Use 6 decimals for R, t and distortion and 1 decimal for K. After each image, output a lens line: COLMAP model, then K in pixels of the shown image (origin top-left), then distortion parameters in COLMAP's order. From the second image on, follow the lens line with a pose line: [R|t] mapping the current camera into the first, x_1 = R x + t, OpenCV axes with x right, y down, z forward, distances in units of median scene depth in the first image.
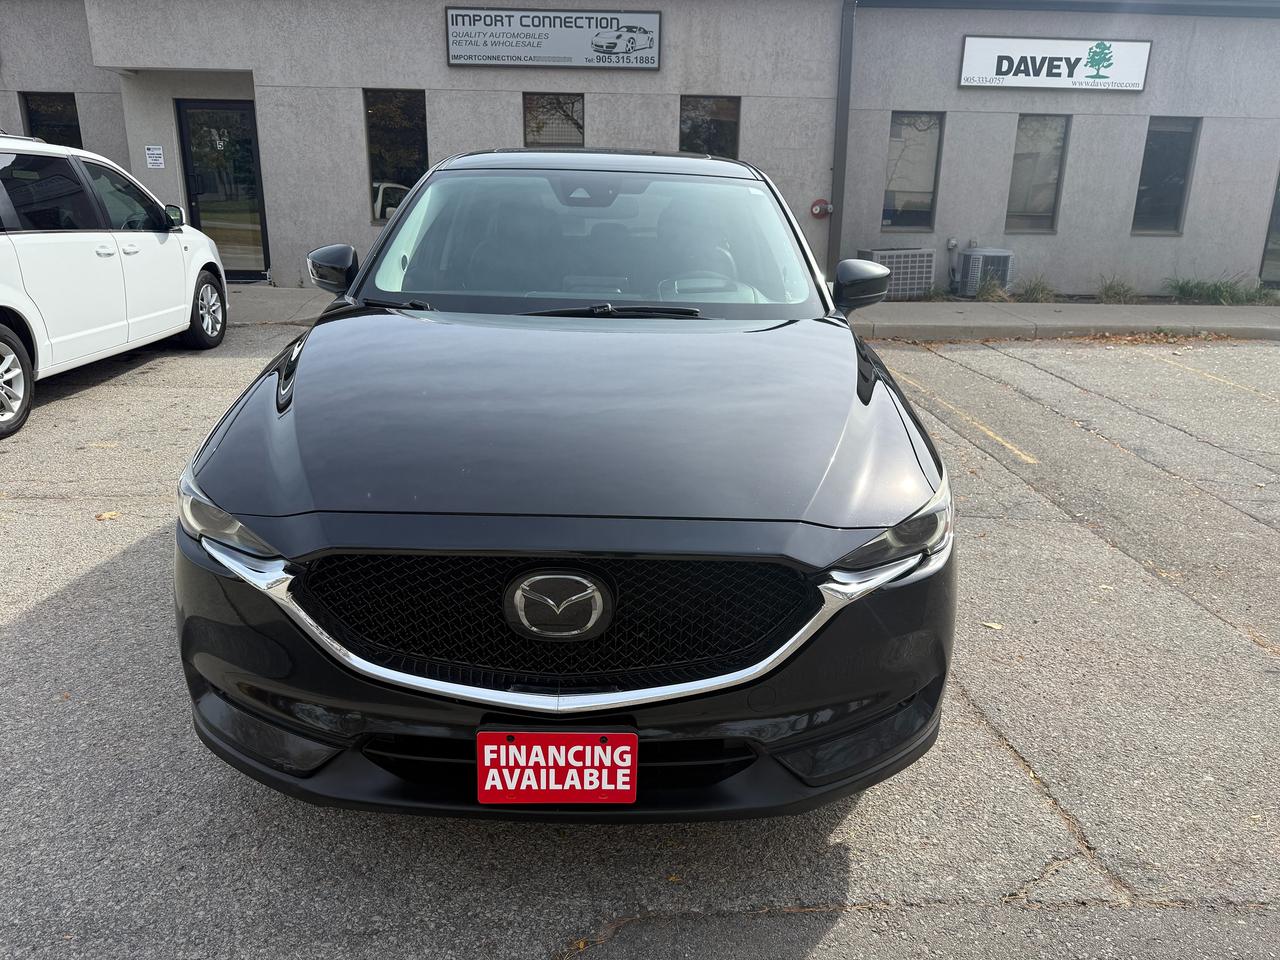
lens RADIAL K [[940.5, 0, 640.5], [0, 940.5, 482.6], [0, 0, 1]] dist [0.025573, -0.021232]
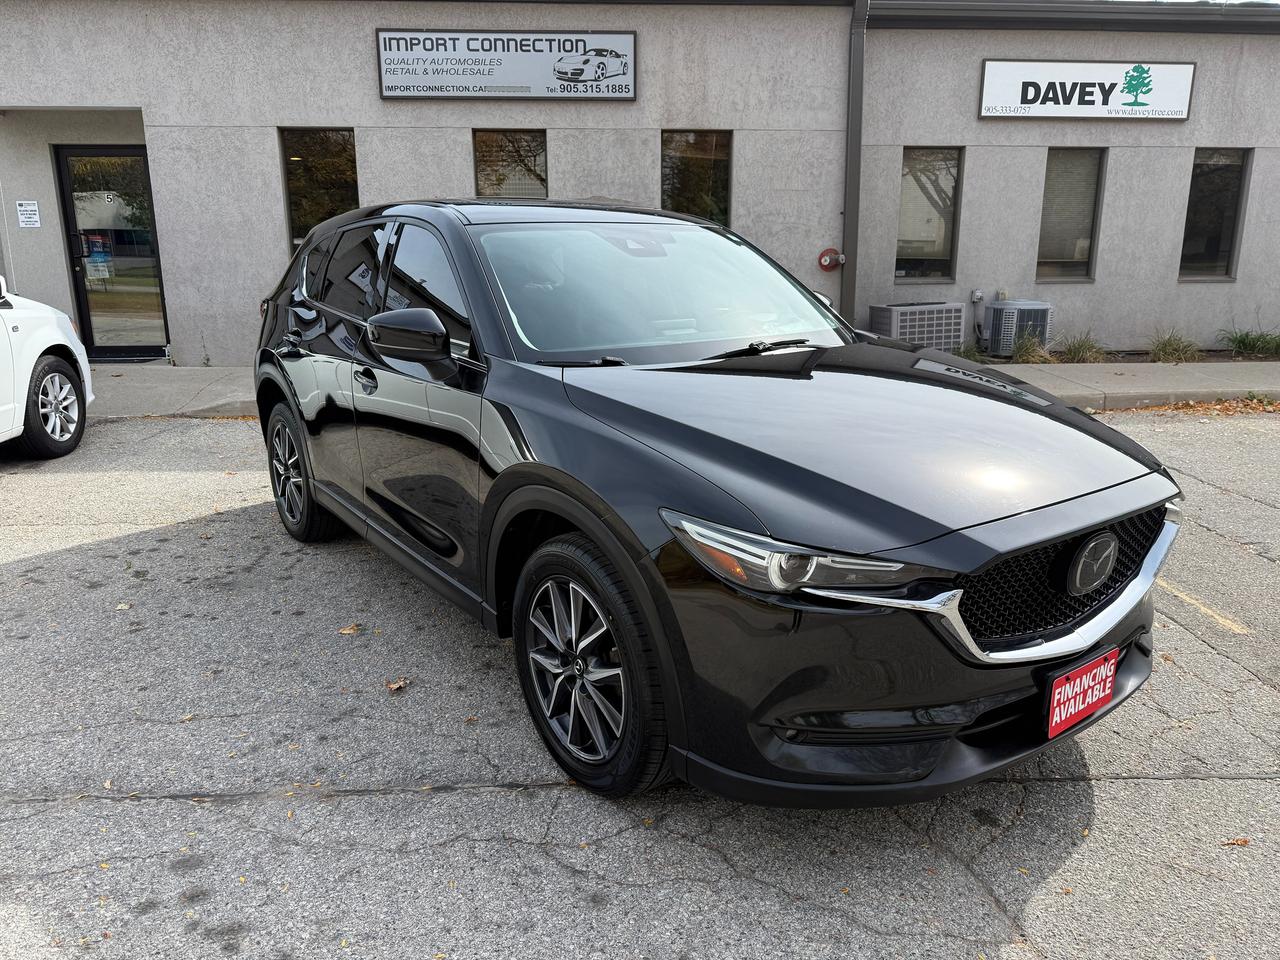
lens RADIAL K [[940.5, 0, 640.1], [0, 940.5, 480.2], [0, 0, 1]] dist [0.025573, -0.021232]
pose [[0.999123, -0.027518, 0.031561, -0.011139], [0.029236, 0.998041, -0.055319, -0.051751], [-0.029977, 0.056193, 0.997970, 0.175593]]
